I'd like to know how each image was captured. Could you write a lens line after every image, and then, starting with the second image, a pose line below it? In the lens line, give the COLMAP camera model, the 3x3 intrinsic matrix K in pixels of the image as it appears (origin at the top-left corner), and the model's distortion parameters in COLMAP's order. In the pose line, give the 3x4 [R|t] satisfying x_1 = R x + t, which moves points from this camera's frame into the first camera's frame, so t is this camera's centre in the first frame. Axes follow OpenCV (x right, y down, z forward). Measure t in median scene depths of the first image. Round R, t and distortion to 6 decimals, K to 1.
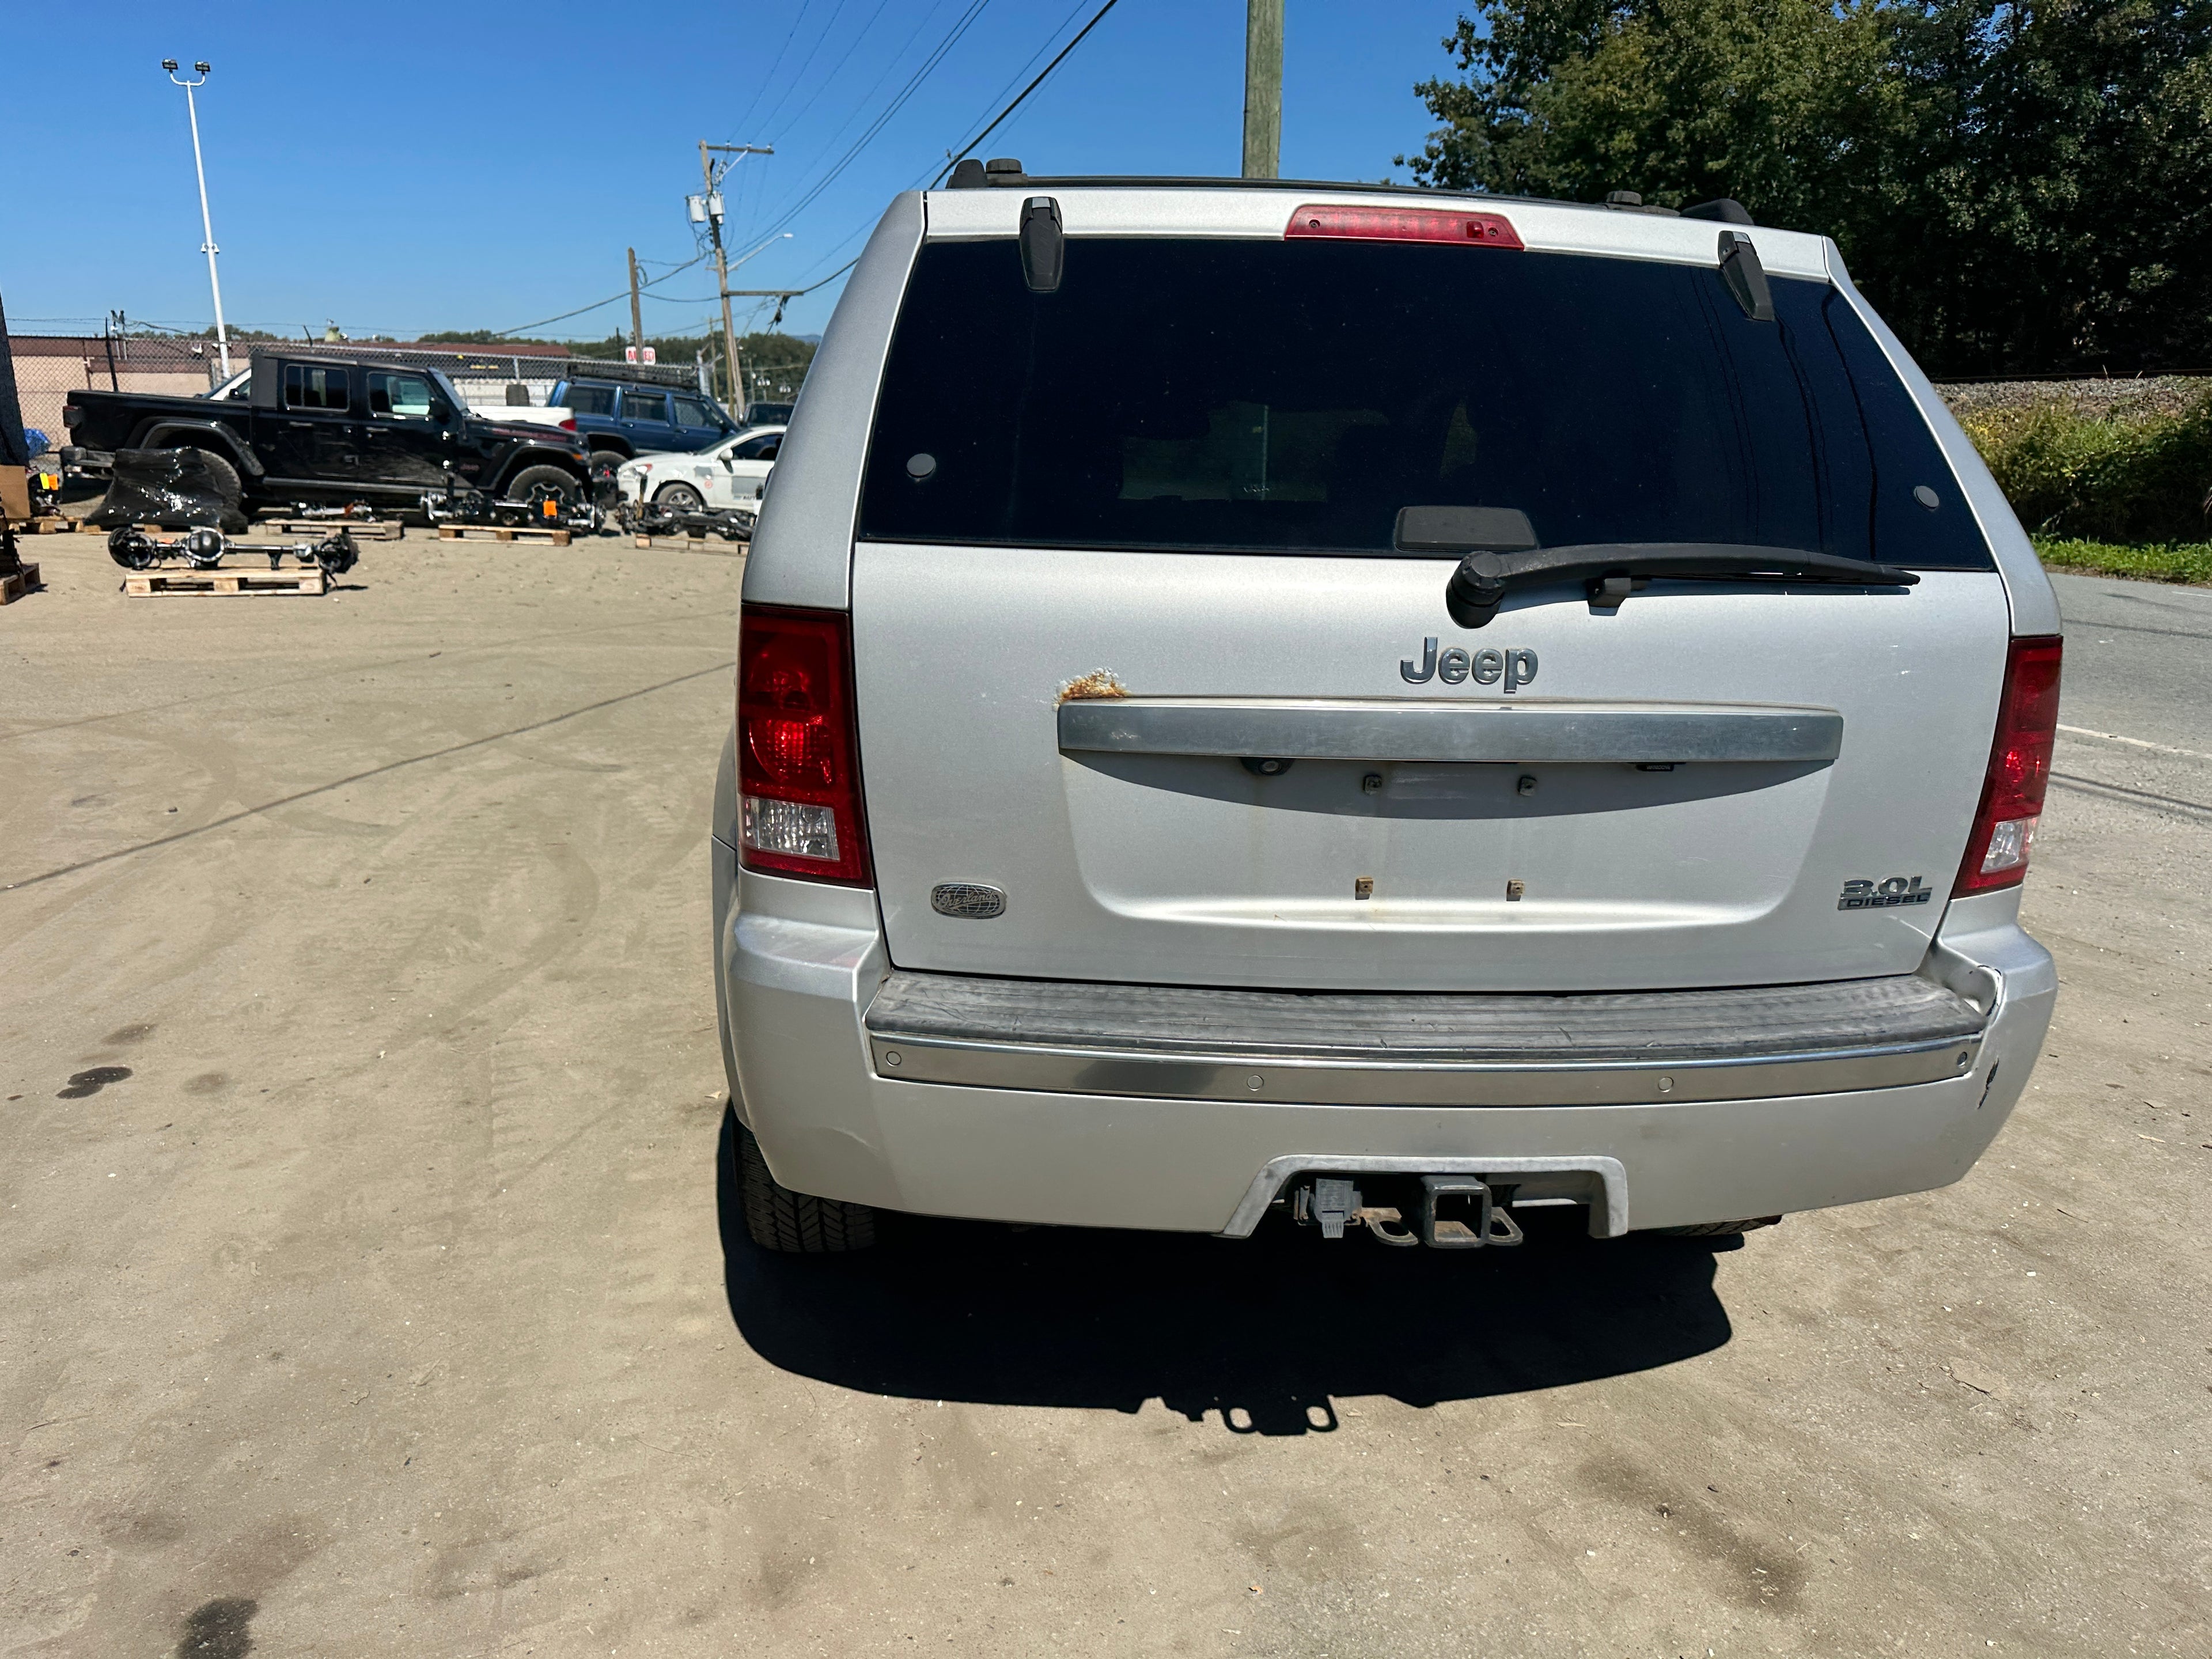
lens RADIAL K [[1560.4, 0, 1115.0], [0, 1560.4, 827.8], [0, 0, 1]] dist [0.026293, -0.037225]
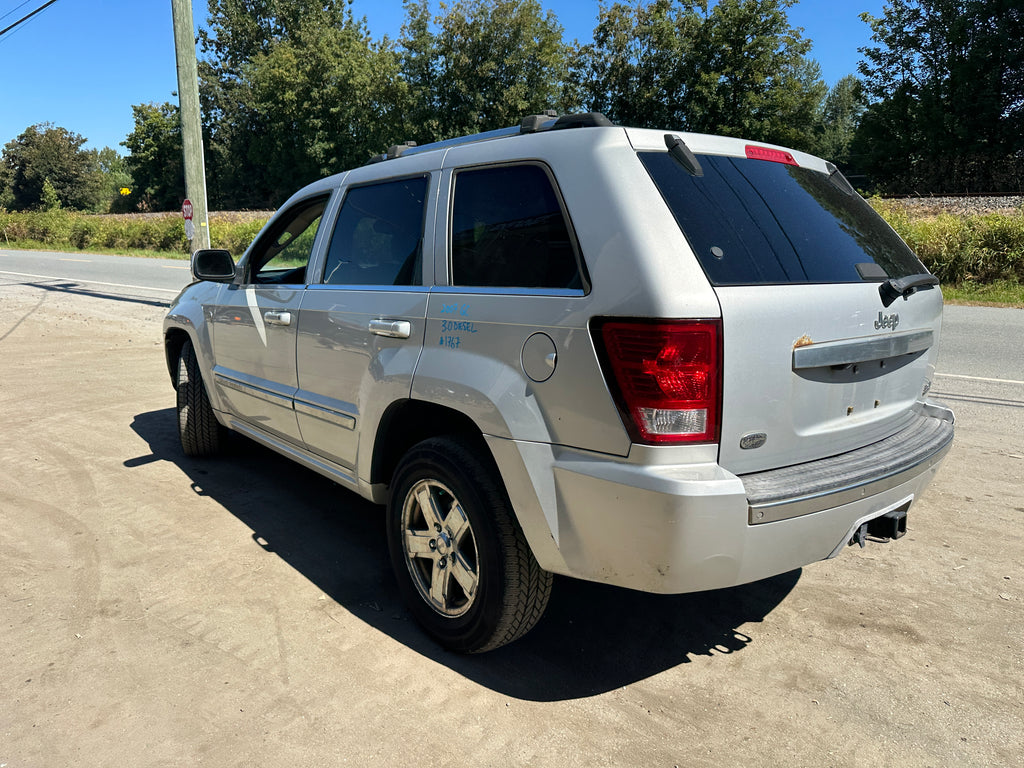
lens RADIAL K [[722.4, 0, 516.2], [0, 722.4, 384.5], [0, 0, 1]] dist [0.026293, -0.037225]
pose [[0.821350, -0.122919, 0.557023, -0.731037], [0.141169, 0.989932, 0.010290, -0.071956], [-0.552680, 0.070183, 0.830433, 0.232304]]
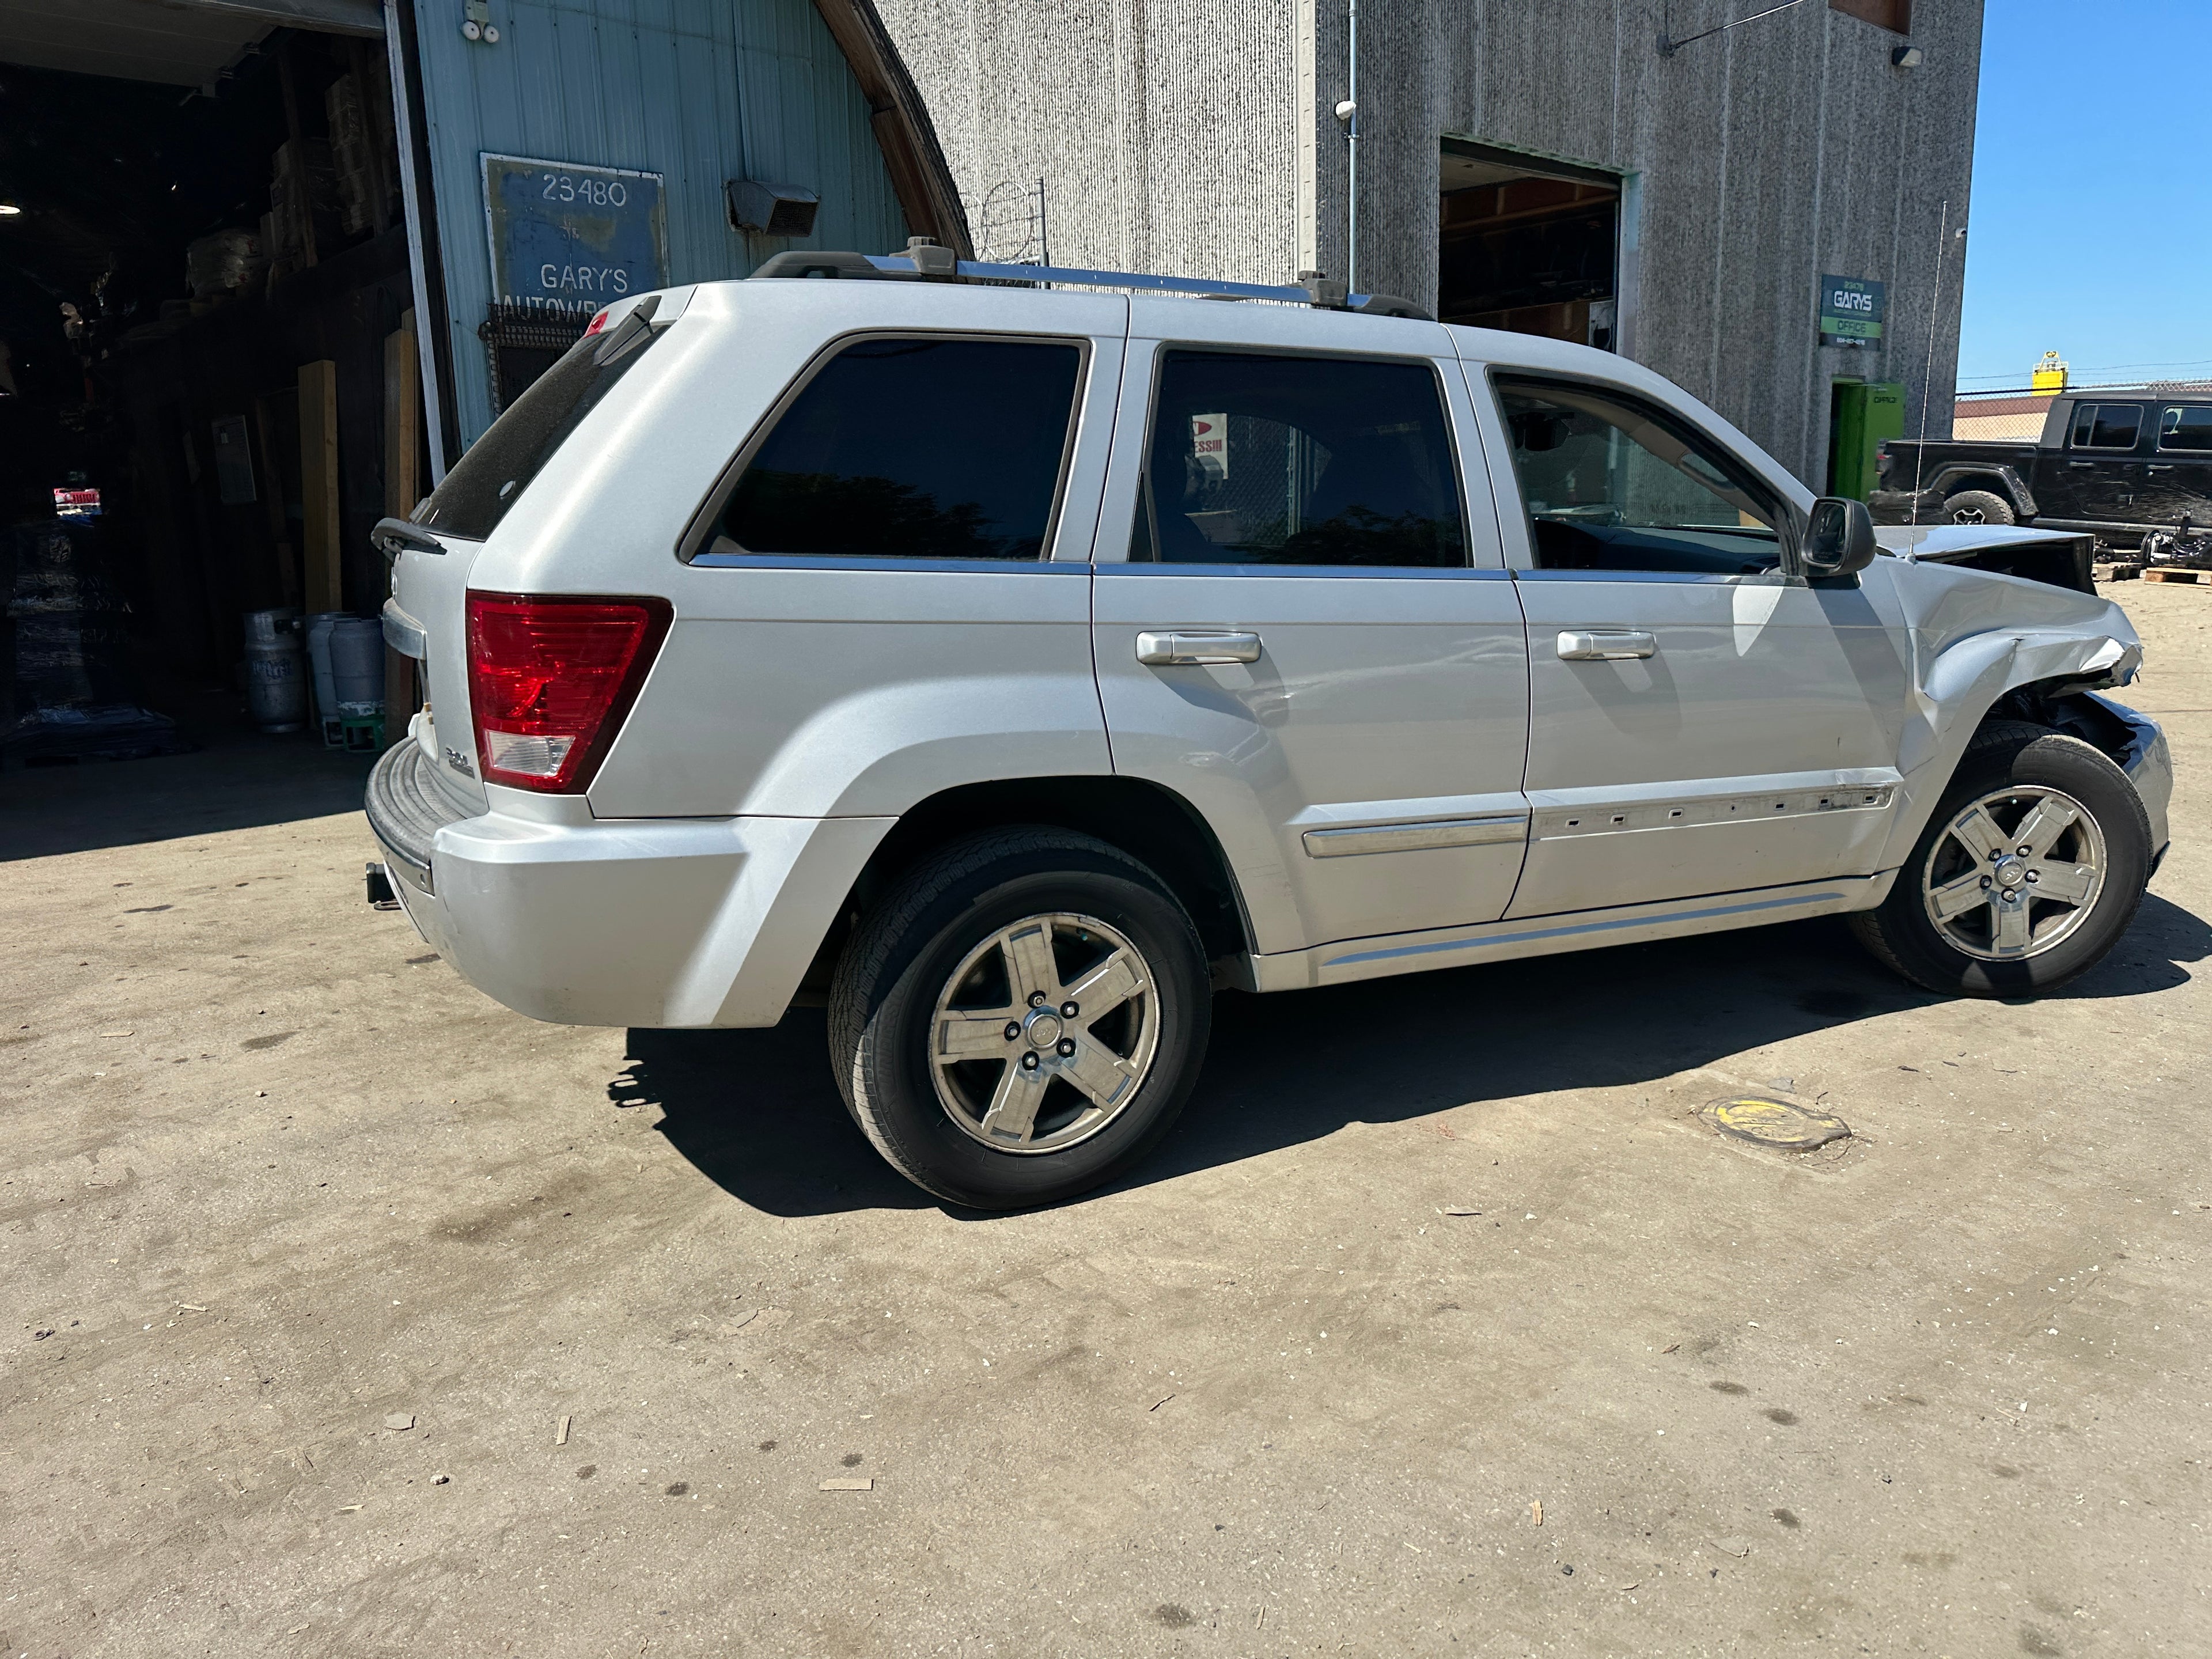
lens RADIAL K [[1560.4, 0, 1118.5], [0, 1560.4, 831.0], [0, 0, 1]] dist [0.026293, -0.037225]
pose [[0.340072, 0.179568, -0.923096, 1.639627], [-0.205261, 0.972106, 0.113483, -0.148166], [0.917725, 0.150883, 0.367444, 0.833168]]
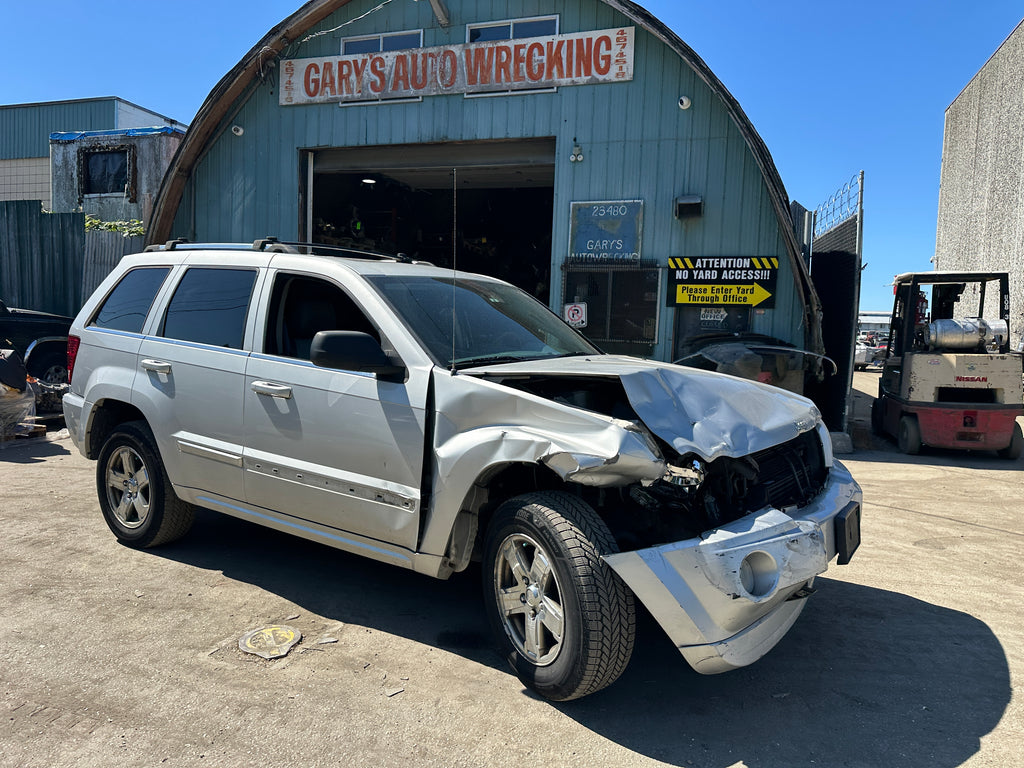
lens RADIAL K [[722.4, 0, 507.8], [0, 722.4, 378.7], [0, 0, 1]] dist [0.026293, -0.037225]
pose [[-0.628446, 0.018241, -0.777639, 1.291806], [-0.227960, 0.951511, 0.206545, -0.668632], [0.743700, 0.307073, -0.593815, 2.933545]]
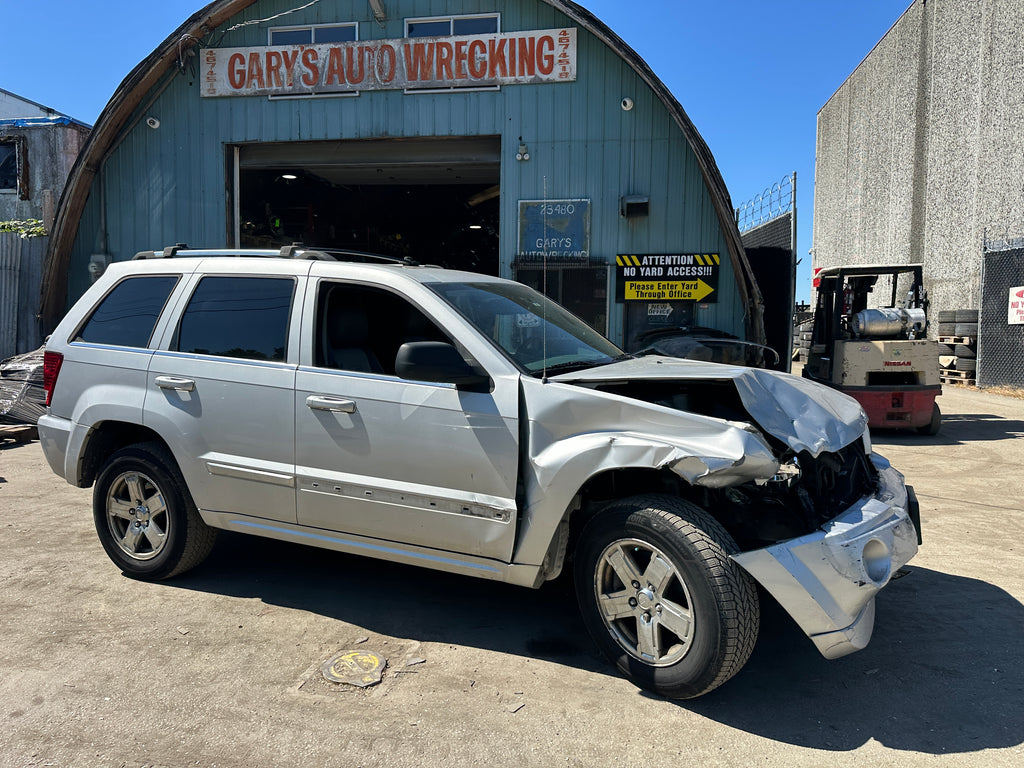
lens RADIAL K [[722.4, 0, 509.7], [0, 722.4, 378.7], [0, 0, 1]] dist [0.026293, -0.037225]
pose [[-0.498566, 0.044779, -0.865694, 1.482894], [-0.222777, 0.958504, 0.177880, -0.610342], [0.837736, 0.281542, -0.467902, 2.648644]]
